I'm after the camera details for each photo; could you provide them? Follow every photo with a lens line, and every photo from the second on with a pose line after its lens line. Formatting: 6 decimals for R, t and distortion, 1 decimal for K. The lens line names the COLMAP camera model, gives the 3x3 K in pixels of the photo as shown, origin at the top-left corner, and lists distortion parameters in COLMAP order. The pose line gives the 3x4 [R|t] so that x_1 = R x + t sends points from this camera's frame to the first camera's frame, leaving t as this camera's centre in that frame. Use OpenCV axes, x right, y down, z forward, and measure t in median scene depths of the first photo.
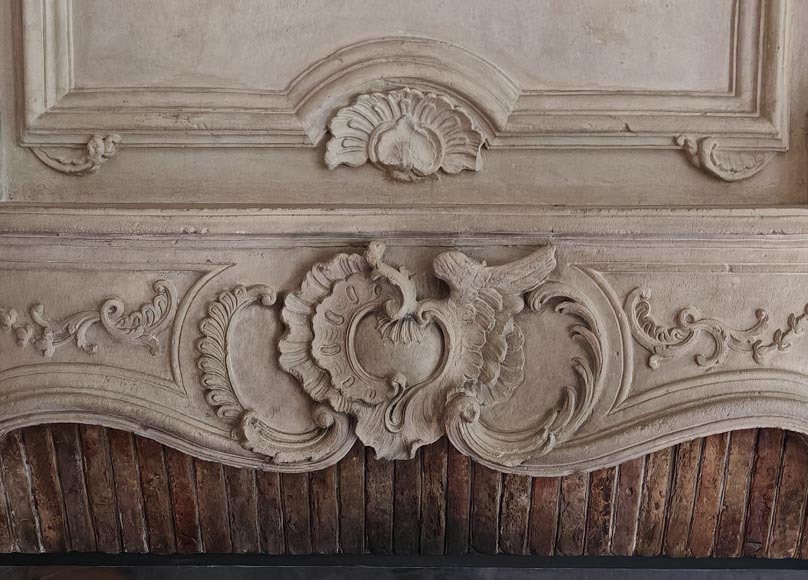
lens RADIAL K [[1282.1, 0, 404.0], [0, 1282.1, 290.0], [0, 0, 1]] dist [0.058824, 0.000912]
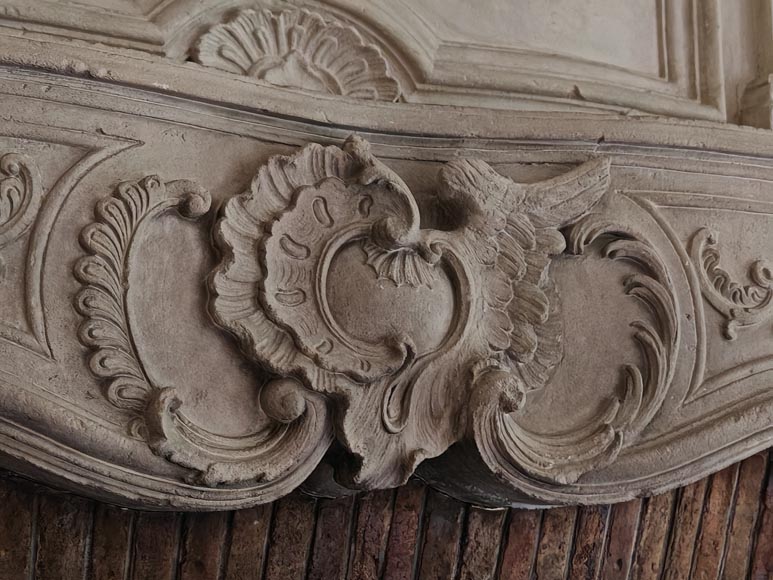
lens RADIAL K [[1182.6, 0, 386.5], [0, 1182.6, 290.0], [0, 0, 1]] dist [0.056349, -0.133478]
pose [[0.919049, 0.054590, 0.390344, -0.238316], [0.044082, 0.969912, -0.239431, 0.182397], [-0.391670, 0.237255, 0.888991, 0.482513]]
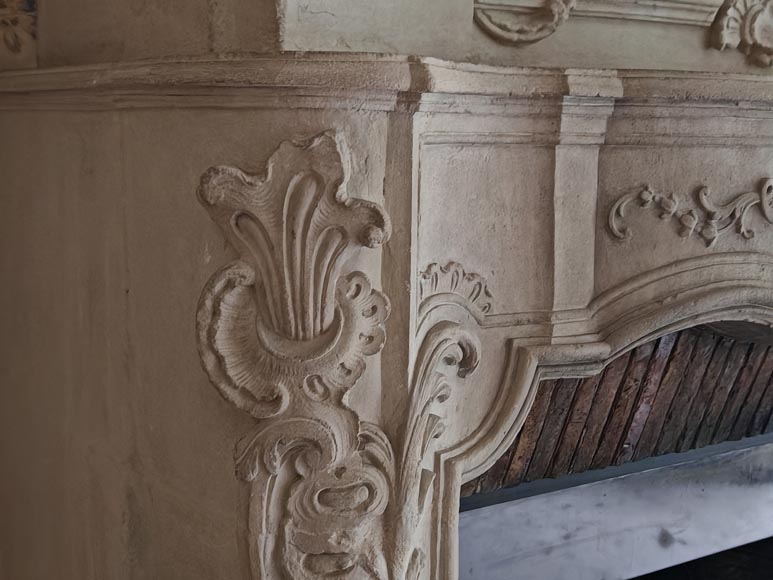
lens RADIAL K [[1182.6, 0, 386.5], [0, 1182.6, 290.0], [0, 0, 1]] dist [0.056349, -0.133478]
pose [[0.812838, -0.072229, 0.577995, -0.920144], [0.040302, 0.996878, 0.067898, 0.017738], [-0.581094, -0.031896, 0.813211, 0.477833]]
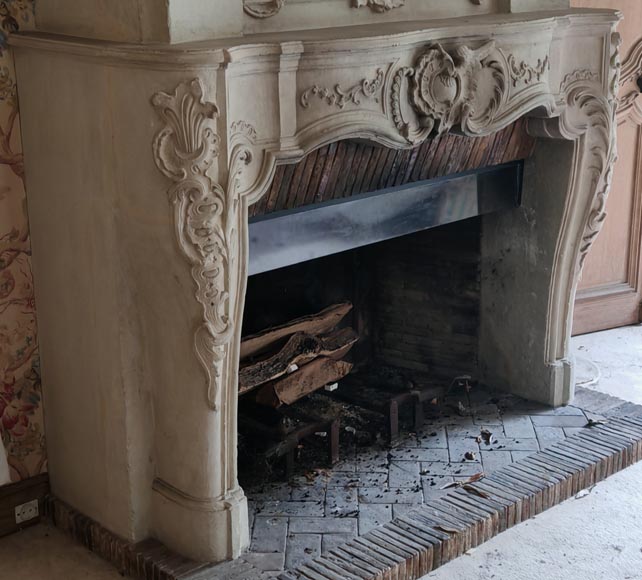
lens RADIAL K [[1173.8, 0, 321.0], [0, 1173.8, 290.0], [0, 0, 1]] dist [0.092066, -0.296269]
pose [[0.719791, -0.210257, 0.661584, -1.686717], [0.066909, 0.969604, 0.235352, -0.121794], [-0.690959, -0.125138, 0.711980, -0.429886]]
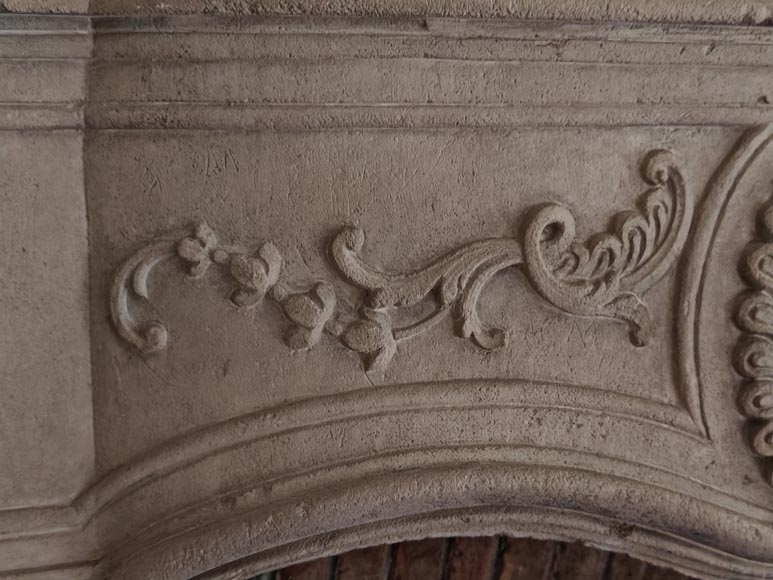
lens RADIAL K [[1182.6, 0, 386.5], [0, 1182.6, 290.0], [0, 0, 1]] dist [0.056349, -0.133478]
pose [[0.939331, -0.059127, 0.337877, -0.386826], [0.035755, 0.996543, 0.074989, 0.004250], [-0.341143, -0.058358, 0.938198, 0.689057]]
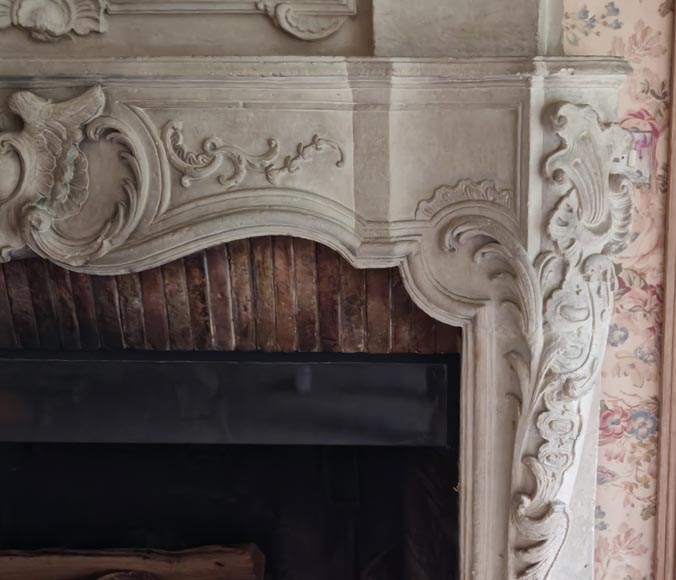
lens RADIAL K [[1210.4, 0, 415.3], [0, 1210.4, 289.4], [0, 0, 1]] dist [0.004343, 0.018155]
pose [[0.999351, 0.005022, -0.035666, 0.455814], [-0.002247, 0.996995, 0.077432, 0.068499], [0.035948, -0.077301, 0.996359, -0.161517]]
